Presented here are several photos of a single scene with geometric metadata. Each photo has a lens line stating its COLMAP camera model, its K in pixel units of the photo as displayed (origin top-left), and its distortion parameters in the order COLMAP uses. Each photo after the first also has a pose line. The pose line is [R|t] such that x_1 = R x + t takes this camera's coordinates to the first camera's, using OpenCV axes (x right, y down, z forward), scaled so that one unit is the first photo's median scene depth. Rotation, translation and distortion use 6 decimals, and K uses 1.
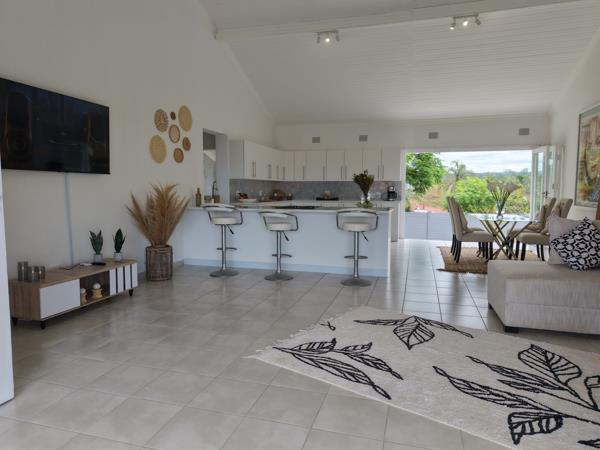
lens RADIAL K [[401.3, 0, 300.0], [0, 401.3, 225.0], [0, 0, 1]] dist [0.005483, -0.002961]
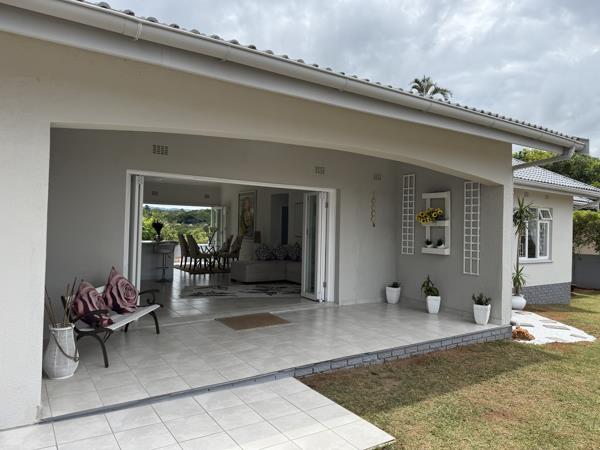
lens RADIAL K [[411.9, 0, 300.0], [0, 411.9, 225.0], [0, 0, 1]] dist [0.066110, -0.095991]
pose [[0.642171, 0.020065, 0.766299, -1.041702], [0.045190, 0.996928, -0.063974, 0.040412], [-0.765228, 0.075712, 0.639291, -0.820055]]
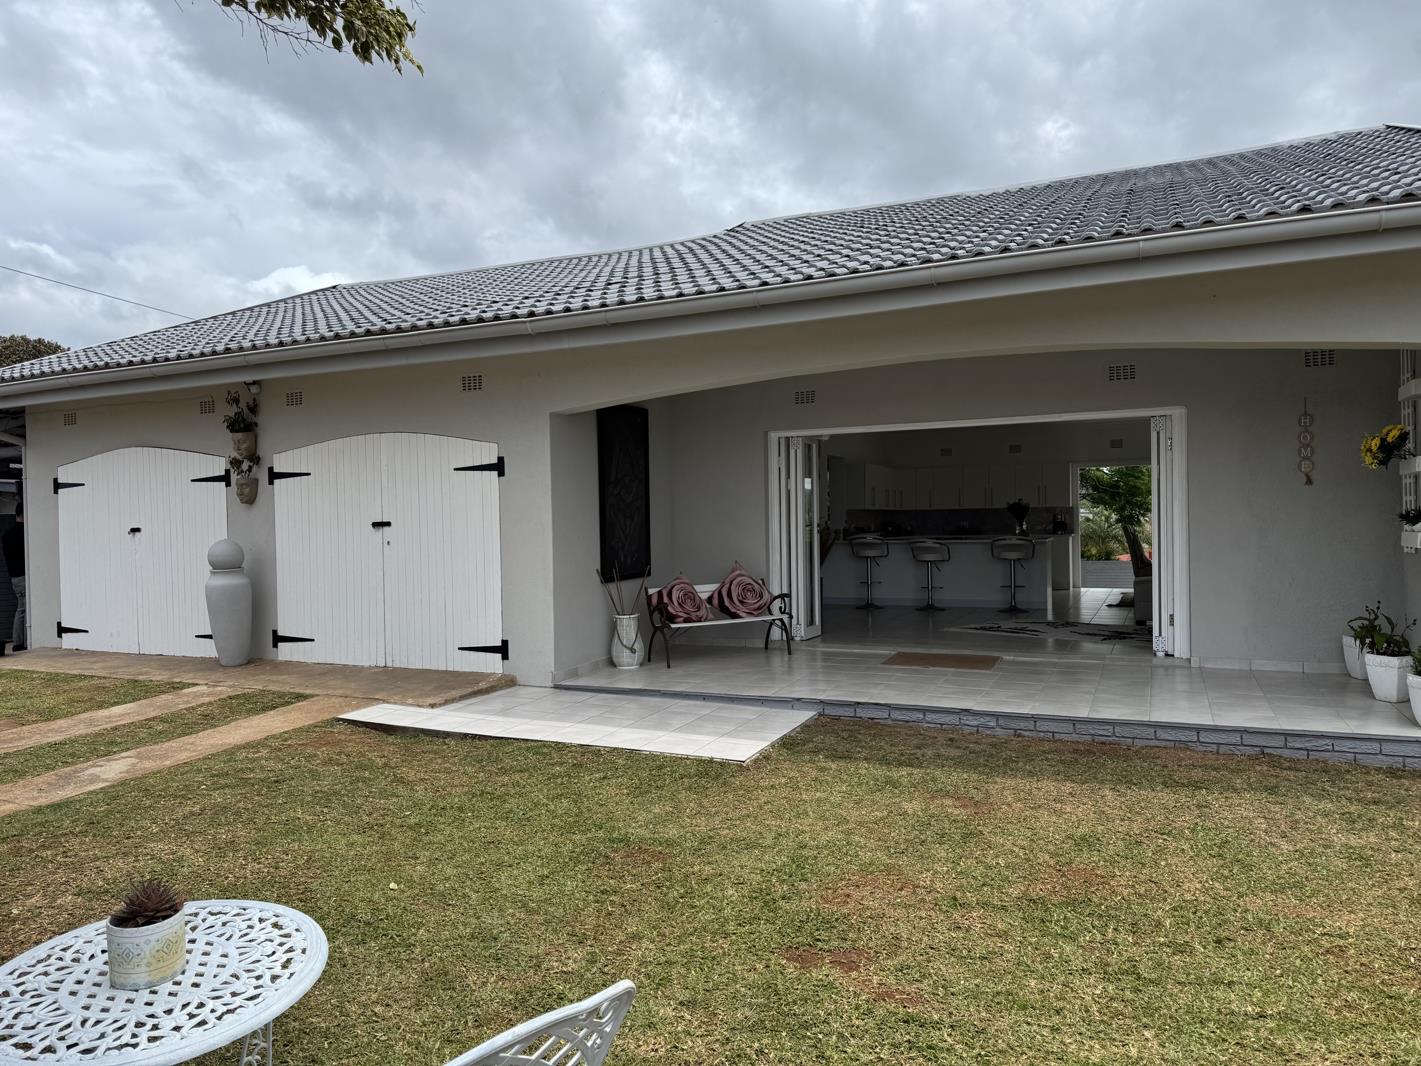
lens RADIAL K [[975.5, 0, 710.5], [0, 975.5, 533.0], [0, 0, 1]] dist [0.066110, -0.095991]
pose [[0.989597, -0.016456, -0.142924, -0.285886], [0.004684, 0.996596, -0.082312, 0.164234], [0.143792, 0.080787, 0.986305, -1.722546]]
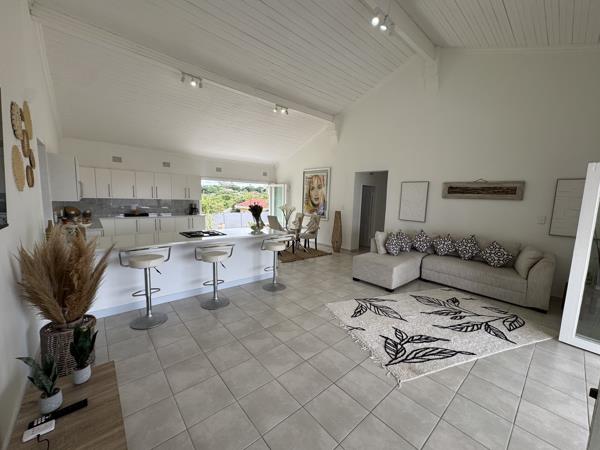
lens RADIAL K [[237.1, 0, 301.7], [0, 237.1, 225.7], [0, 0, 1]] dist [-0.002344, 0.000002]
pose [[0.535435, -0.084735, 0.840315, -0.530748], [0.045174, 0.996403, 0.071691, -0.132627], [-0.843367, -0.000426, 0.537338, 0.548041]]
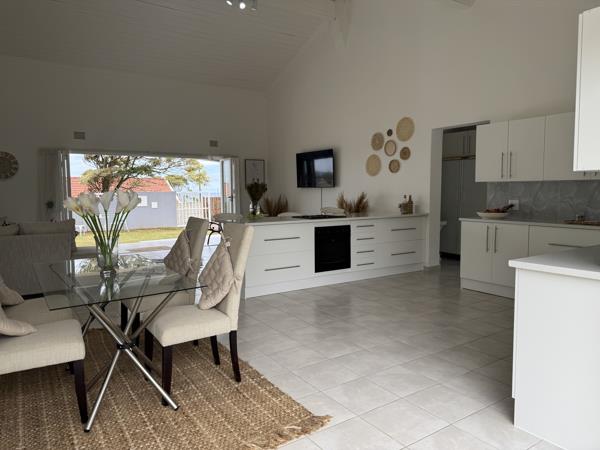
lens RADIAL K [[401.3, 0, 300.0], [0, 401.3, 225.0], [0, 0, 1]] dist [0.005483, -0.002961]
pose [[-0.627075, 0.057778, -0.776813, 0.985766], [-0.070238, 0.988989, 0.130258, -0.185850], [0.775786, 0.136243, -0.616112, 2.018579]]
